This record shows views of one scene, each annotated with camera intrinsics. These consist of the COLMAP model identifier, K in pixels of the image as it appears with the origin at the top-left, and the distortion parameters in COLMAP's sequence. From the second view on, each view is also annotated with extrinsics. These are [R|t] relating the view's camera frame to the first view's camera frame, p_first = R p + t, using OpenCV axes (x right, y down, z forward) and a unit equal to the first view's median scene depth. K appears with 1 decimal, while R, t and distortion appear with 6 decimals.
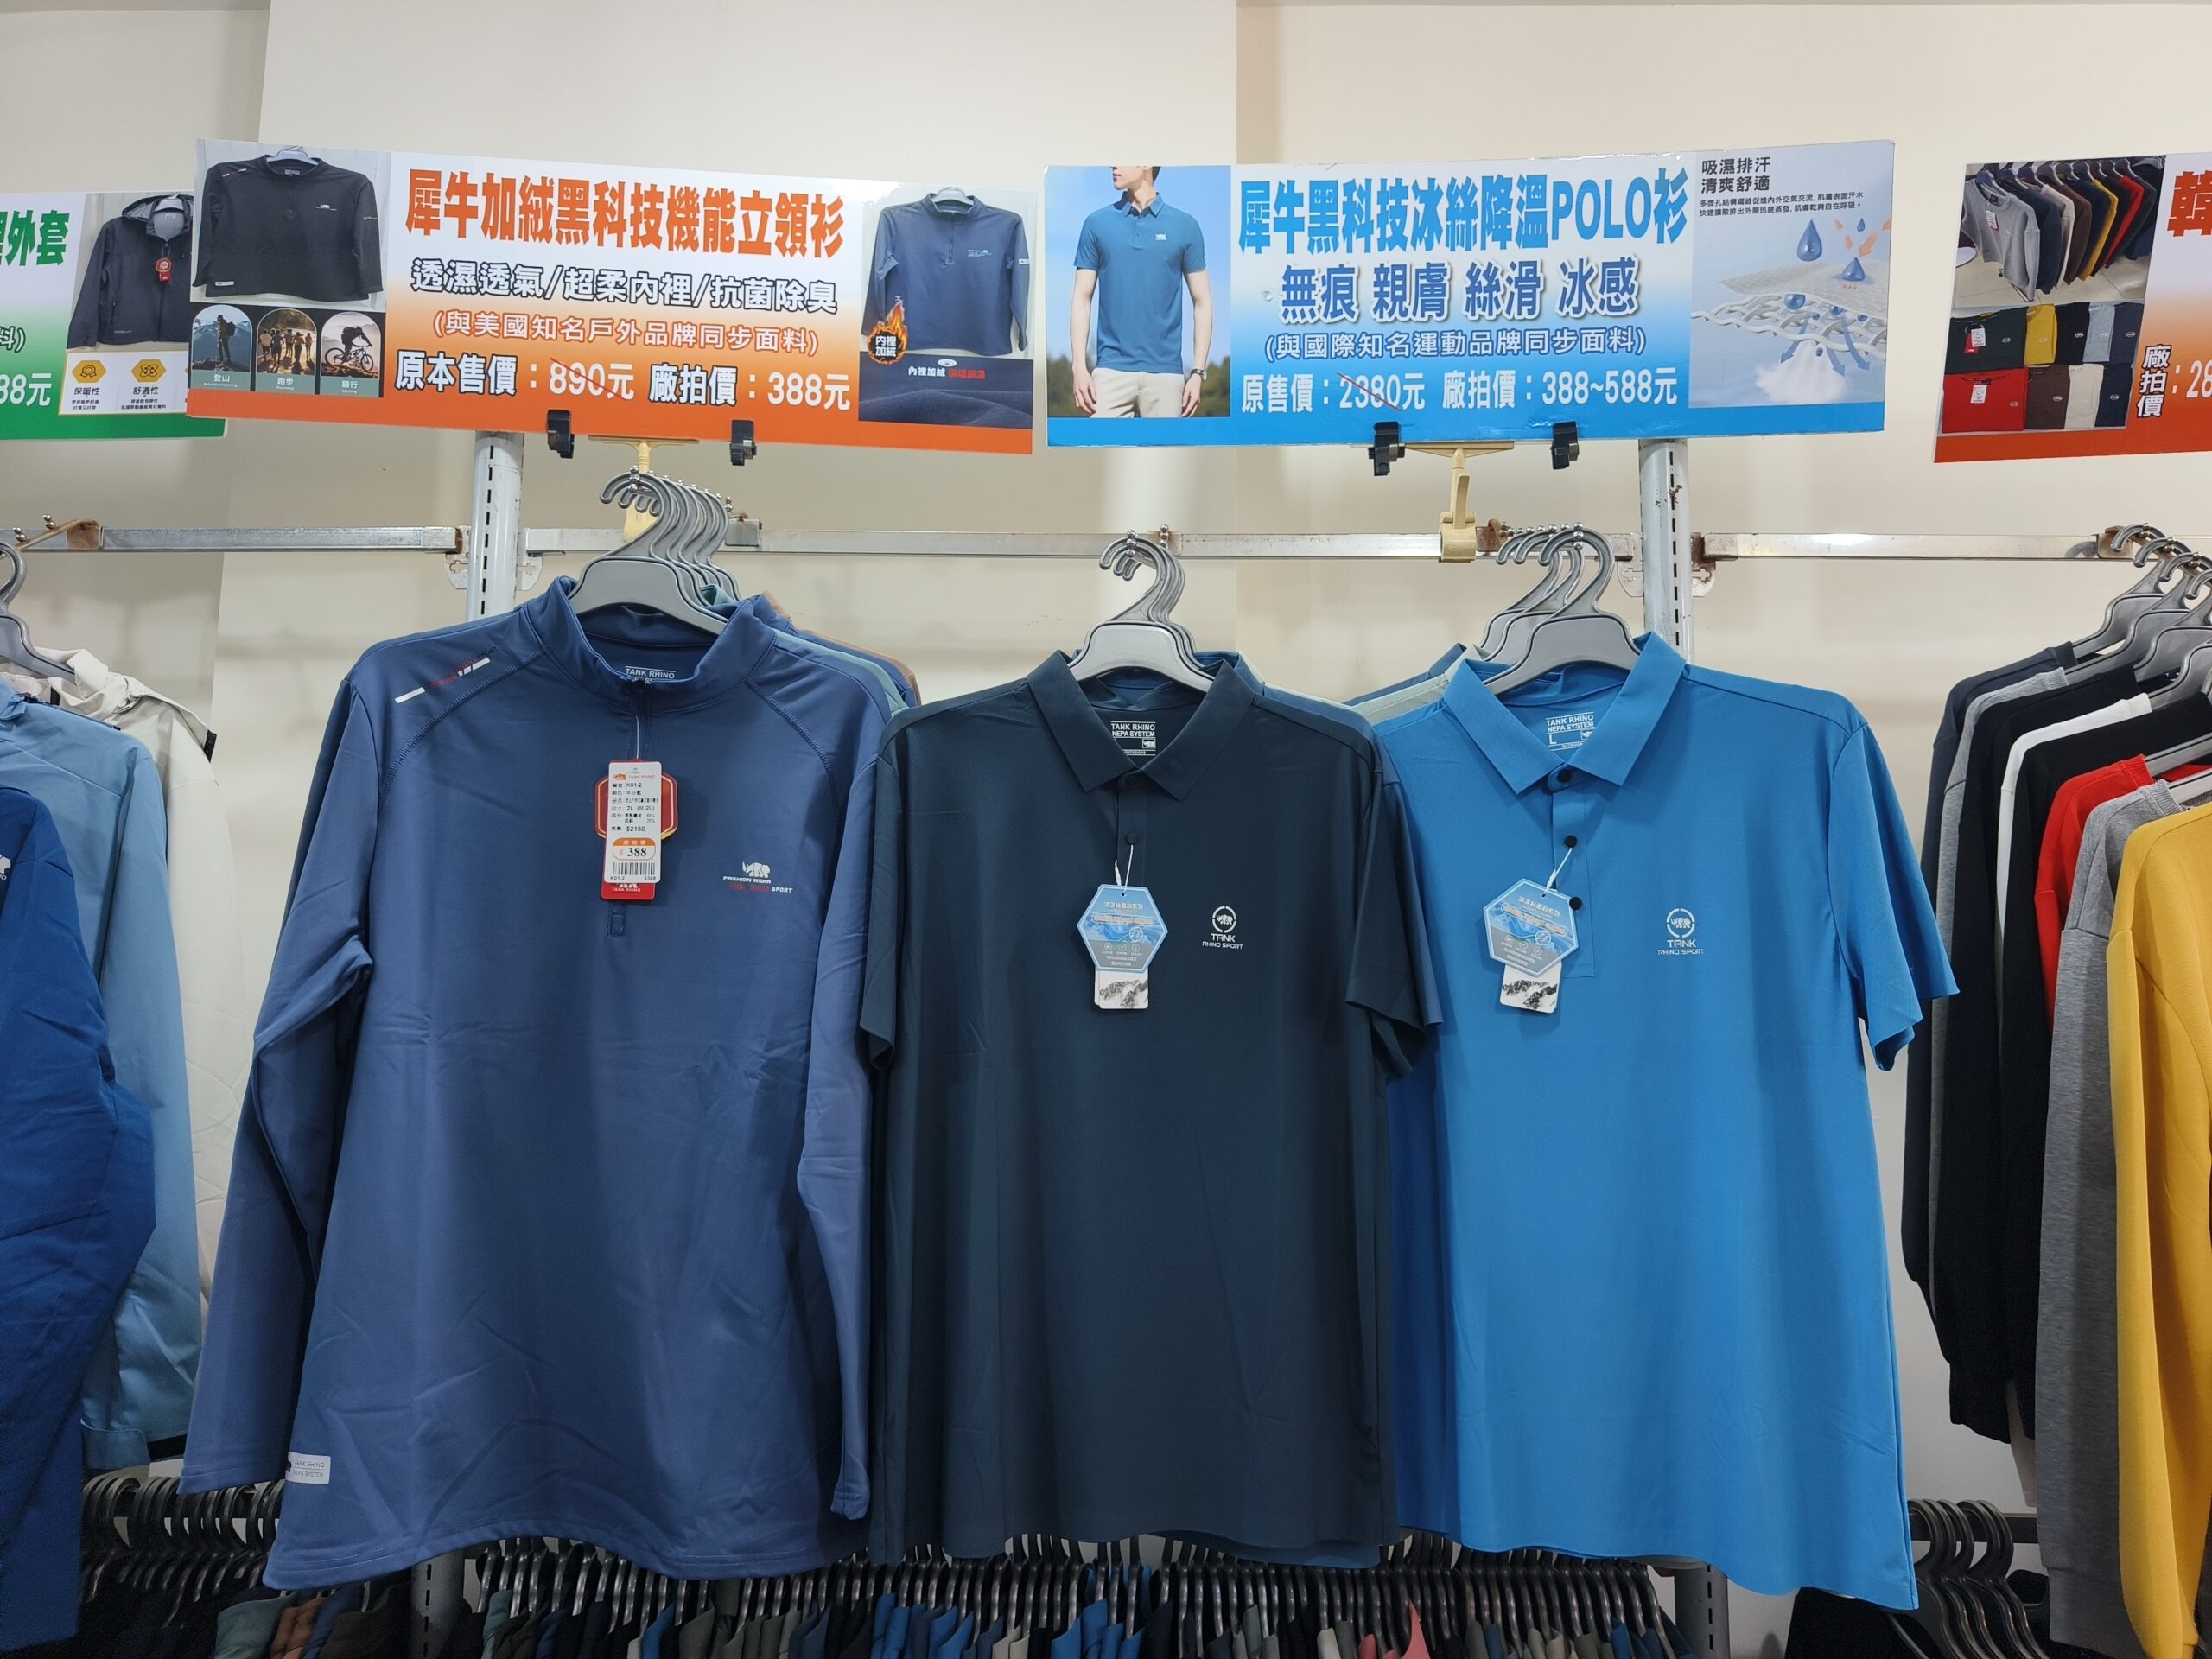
lens RADIAL K [[1499.3, 0, 1110.5], [0, 1499.3, 810.7], [0, 0, 1]] dist [0.003893, -0.009535]
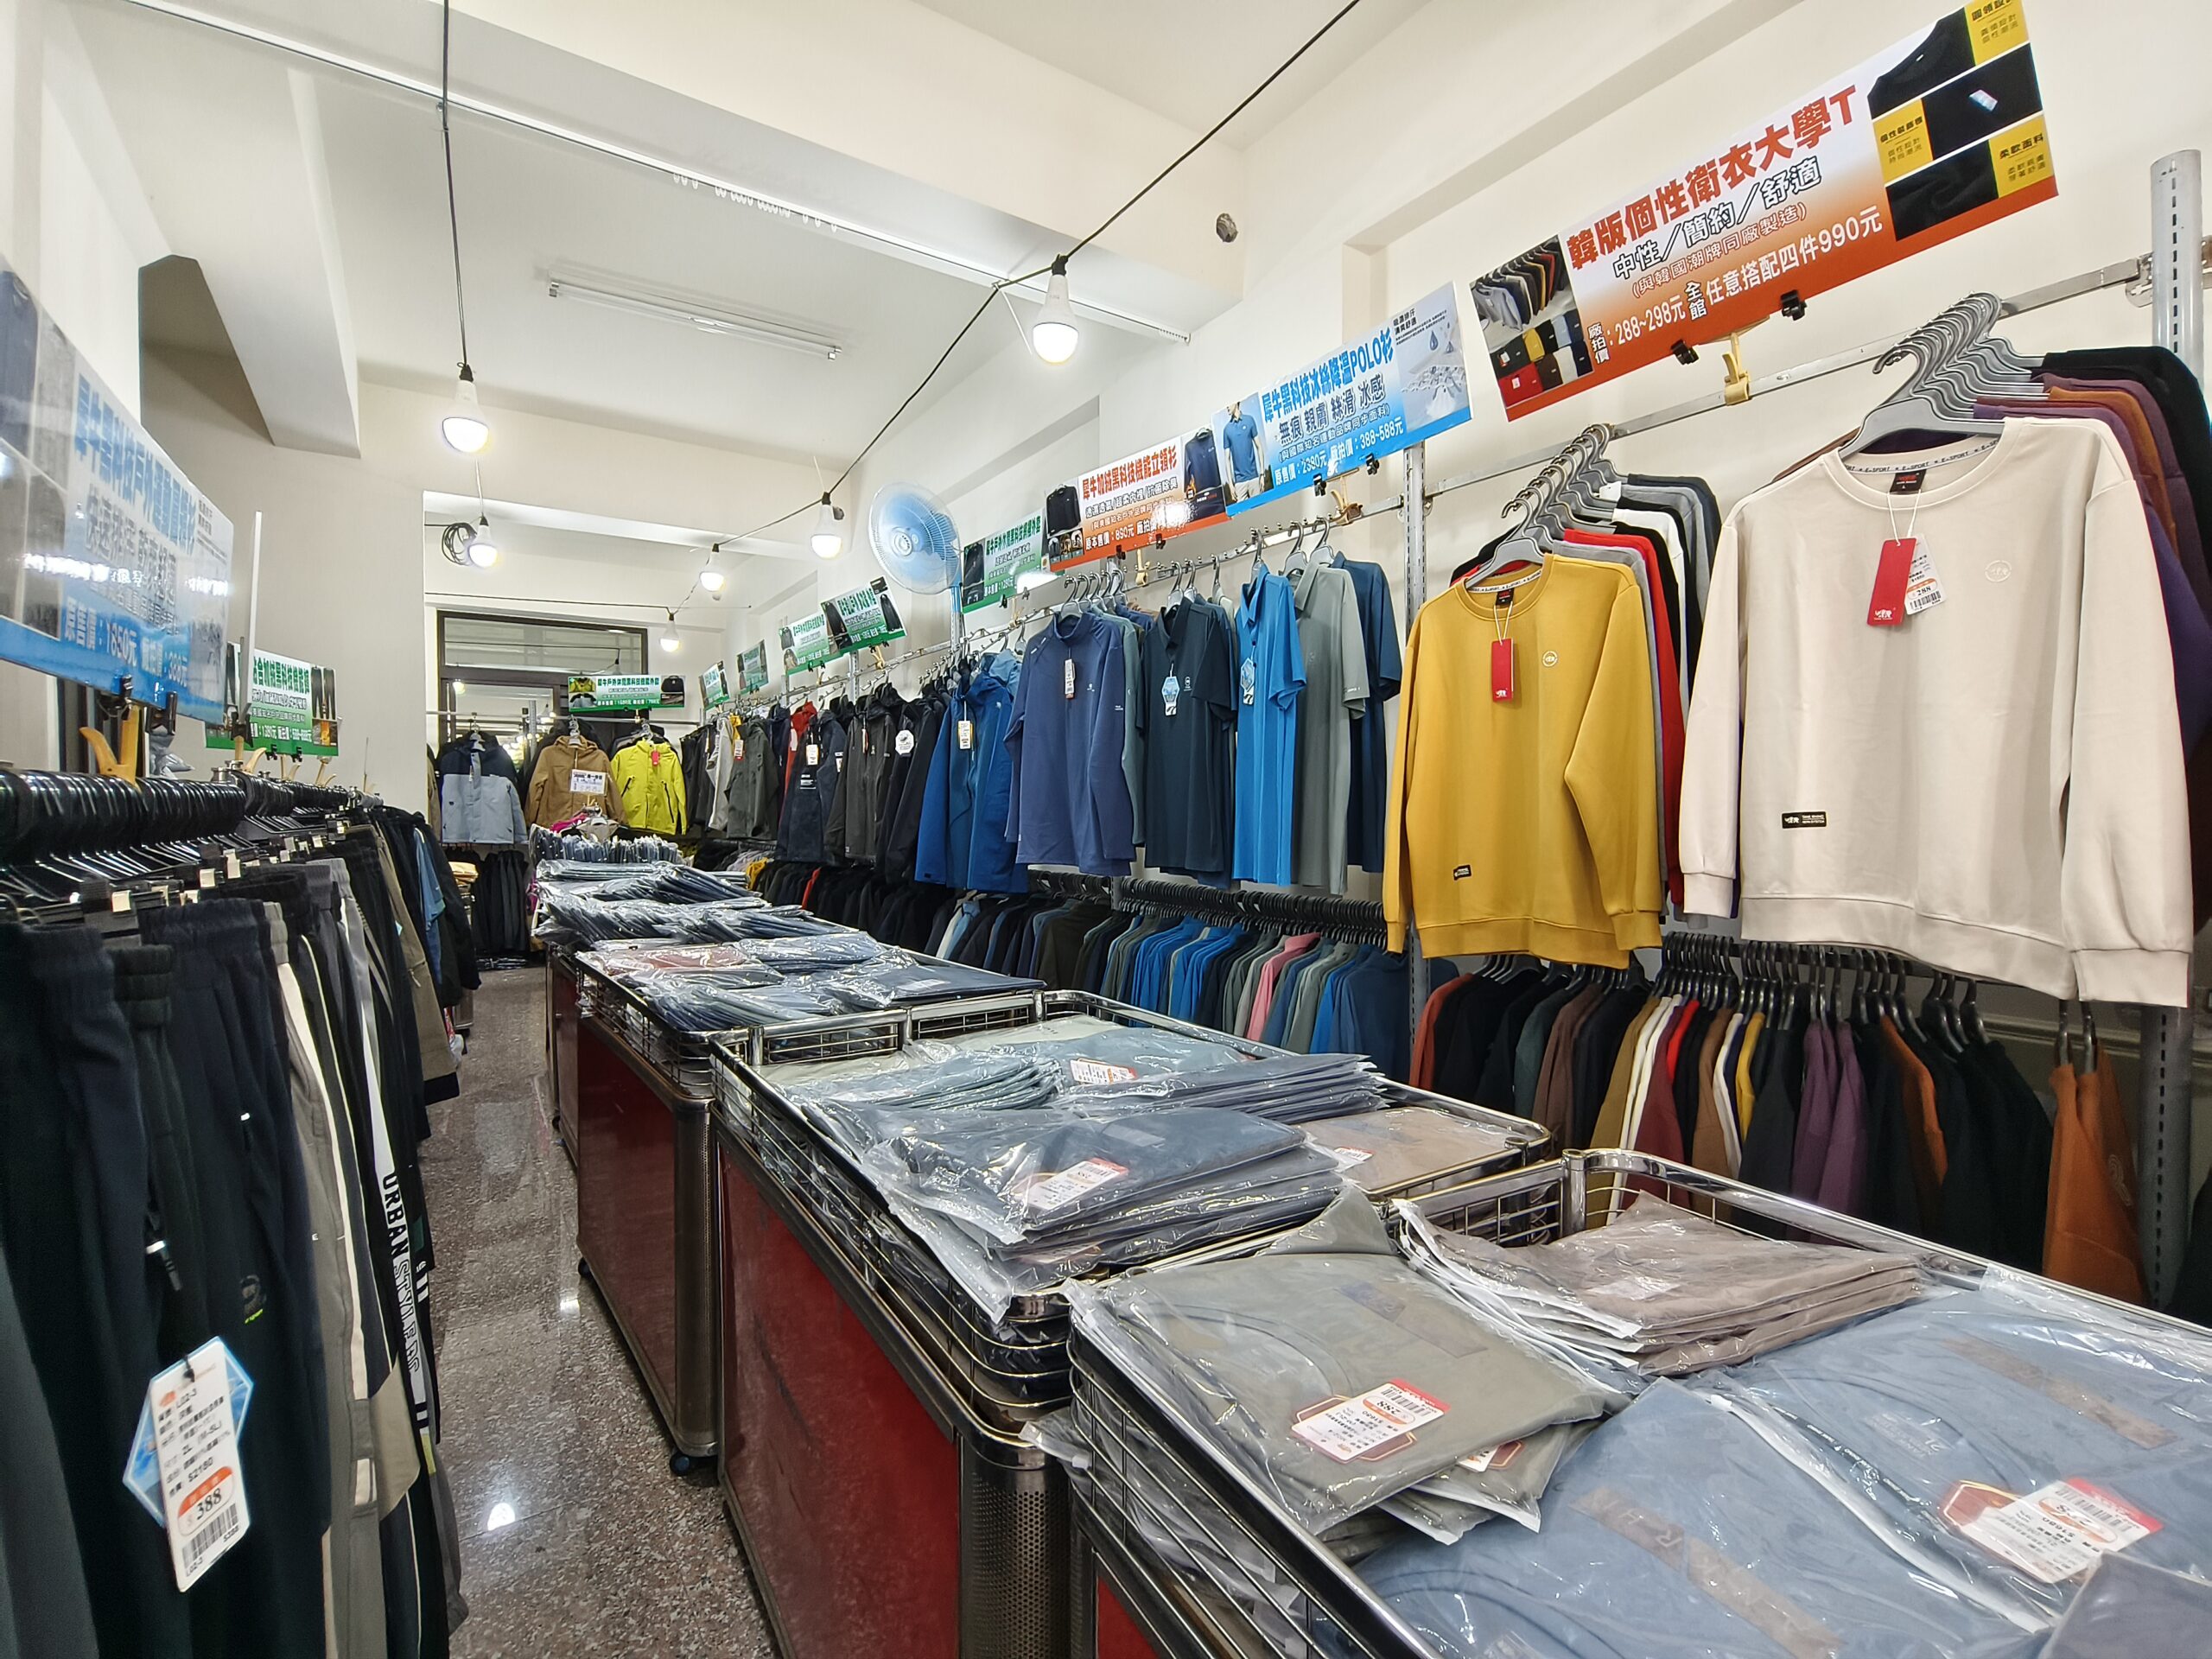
lens RADIAL K [[1015.8, 0, 1105.8], [0, 1015.8, 825.9], [0, 0, 1]] dist [0.001276, -0.003065]
pose [[0.576058, 0.000341, -0.817409, 1.331389], [0.107787, 0.991236, 0.076375, 0.144430], [0.810271, -0.132102, 0.570973, -0.297647]]
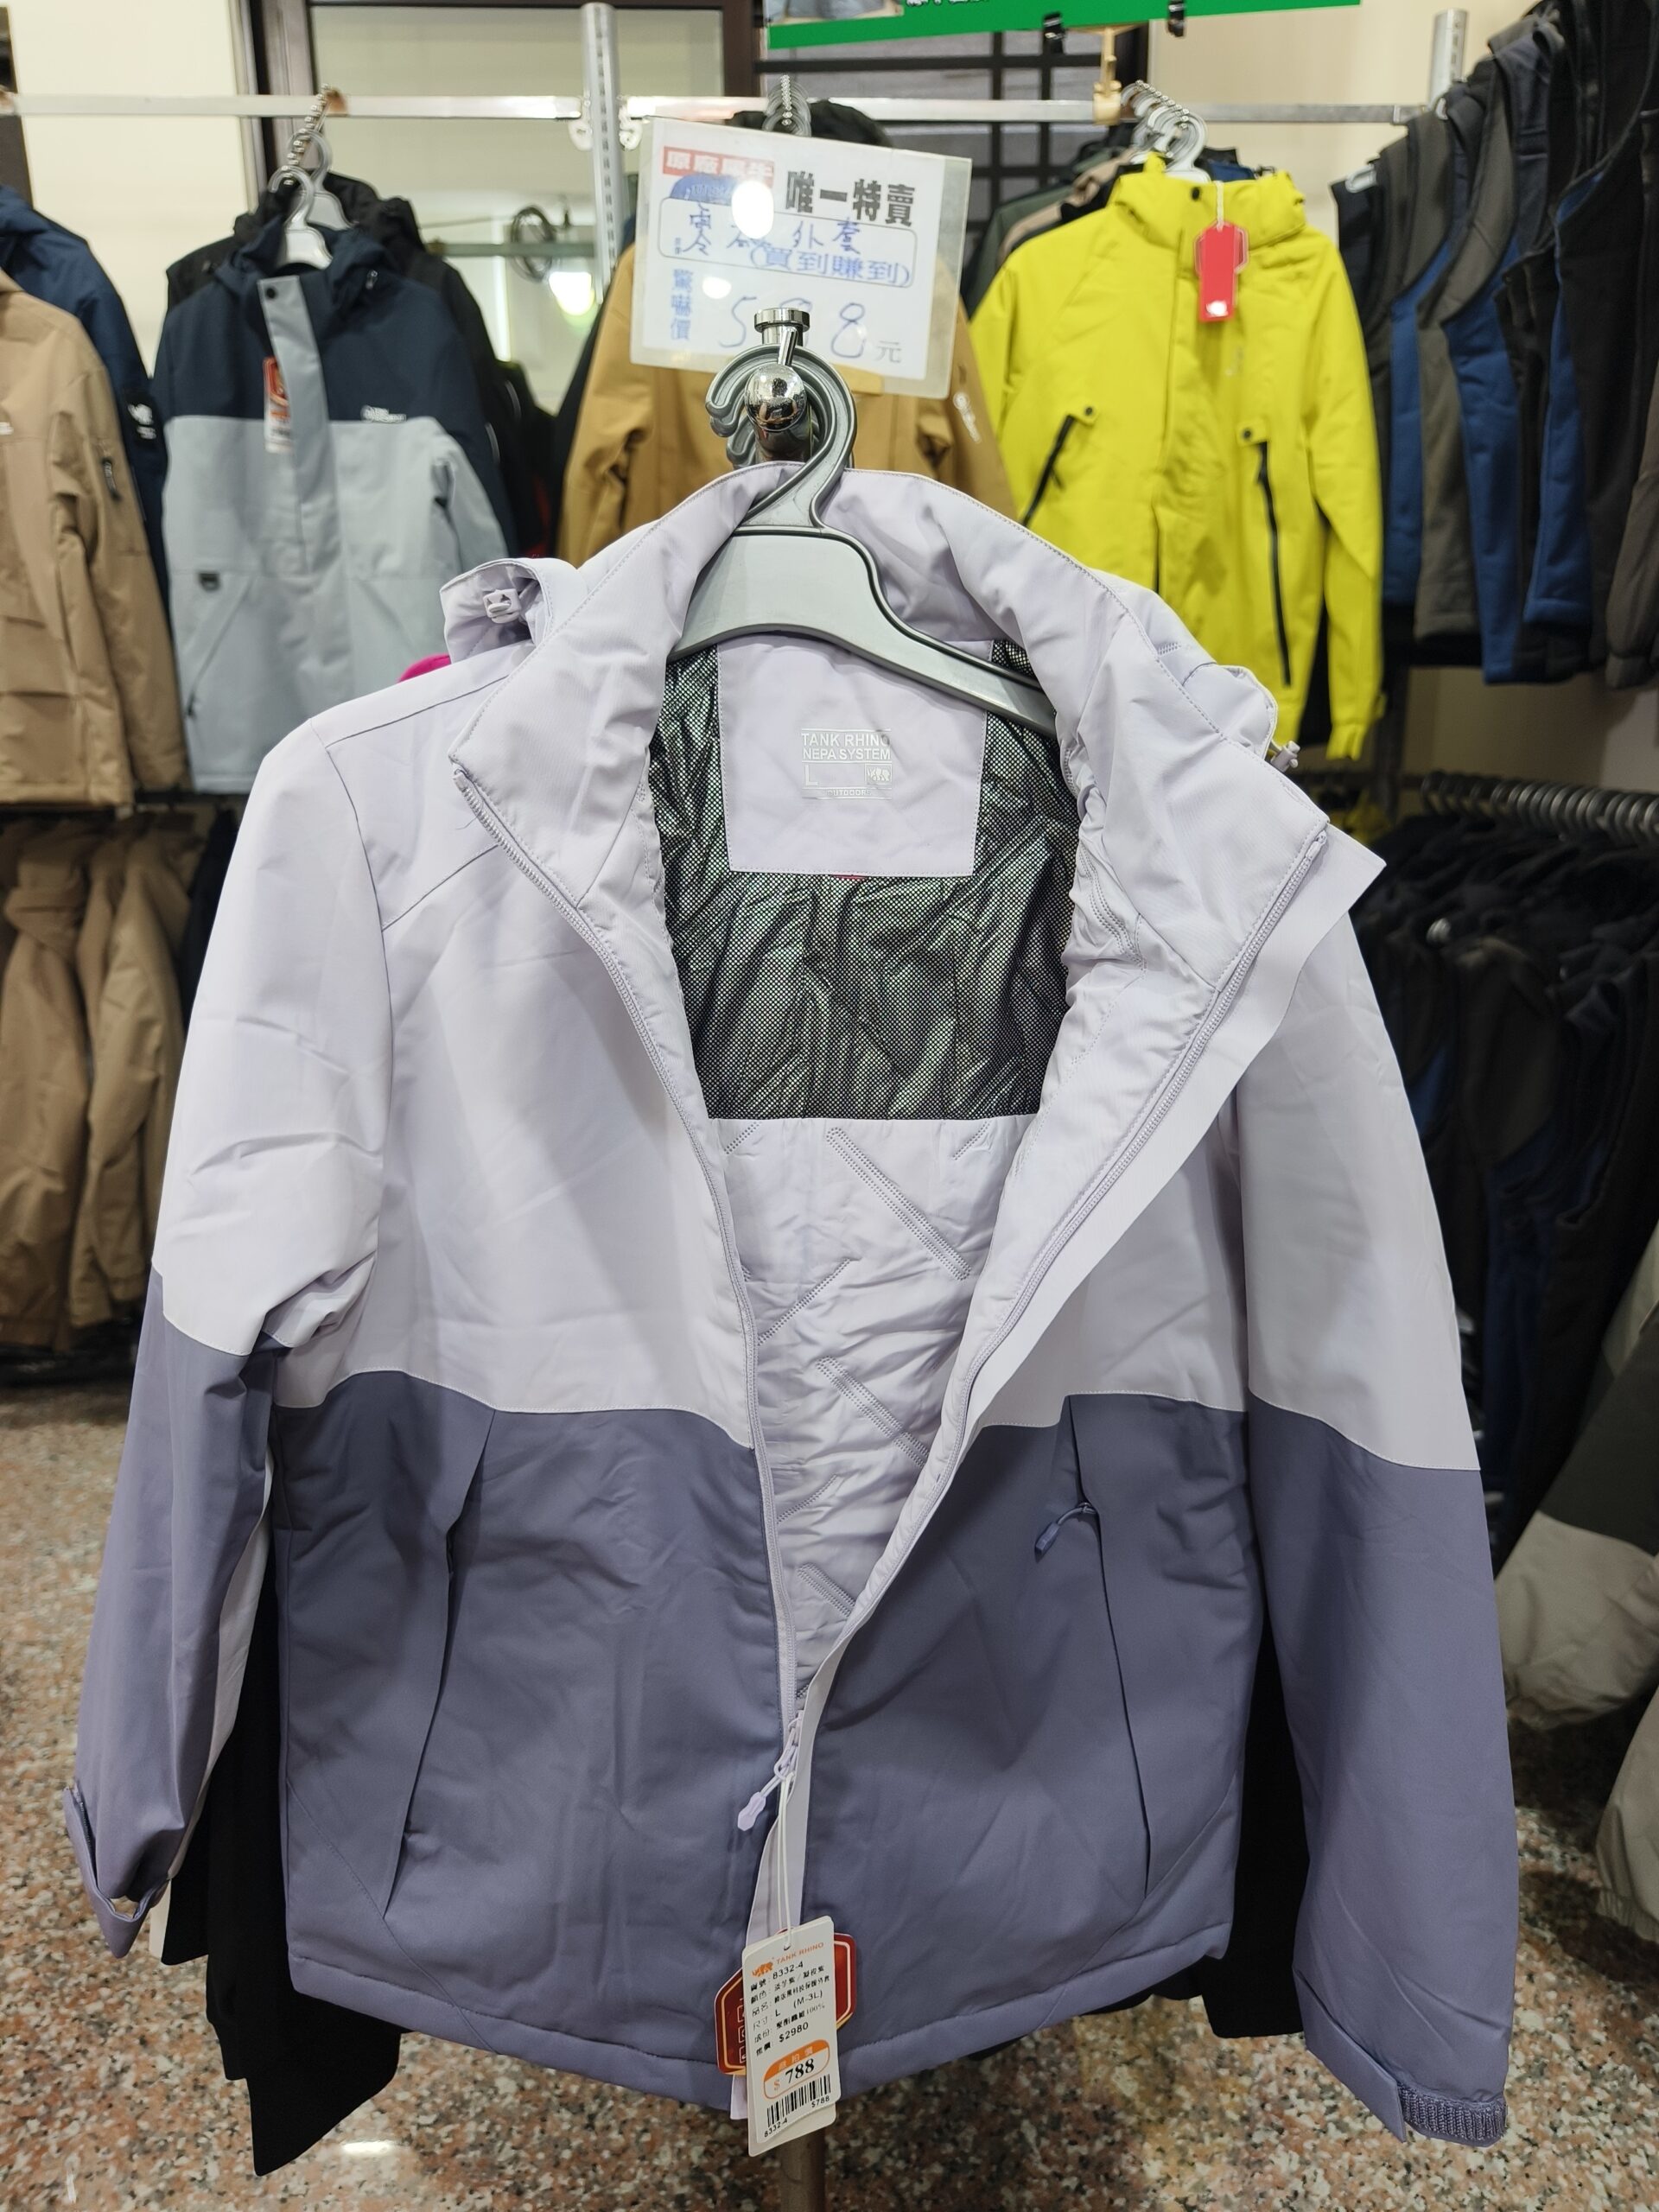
lens RADIAL K [[1499.3, 0, 813.7], [0, 1499.3, 1132.0], [0, 0, 1]] dist [0.003893, -0.009535]
pose [[0.071089, 0.286215, -0.955525, -2.859025], [0.132916, 0.946687, 0.293457, 0.215545], [0.988575, -0.147866, 0.029257, 0.370309]]
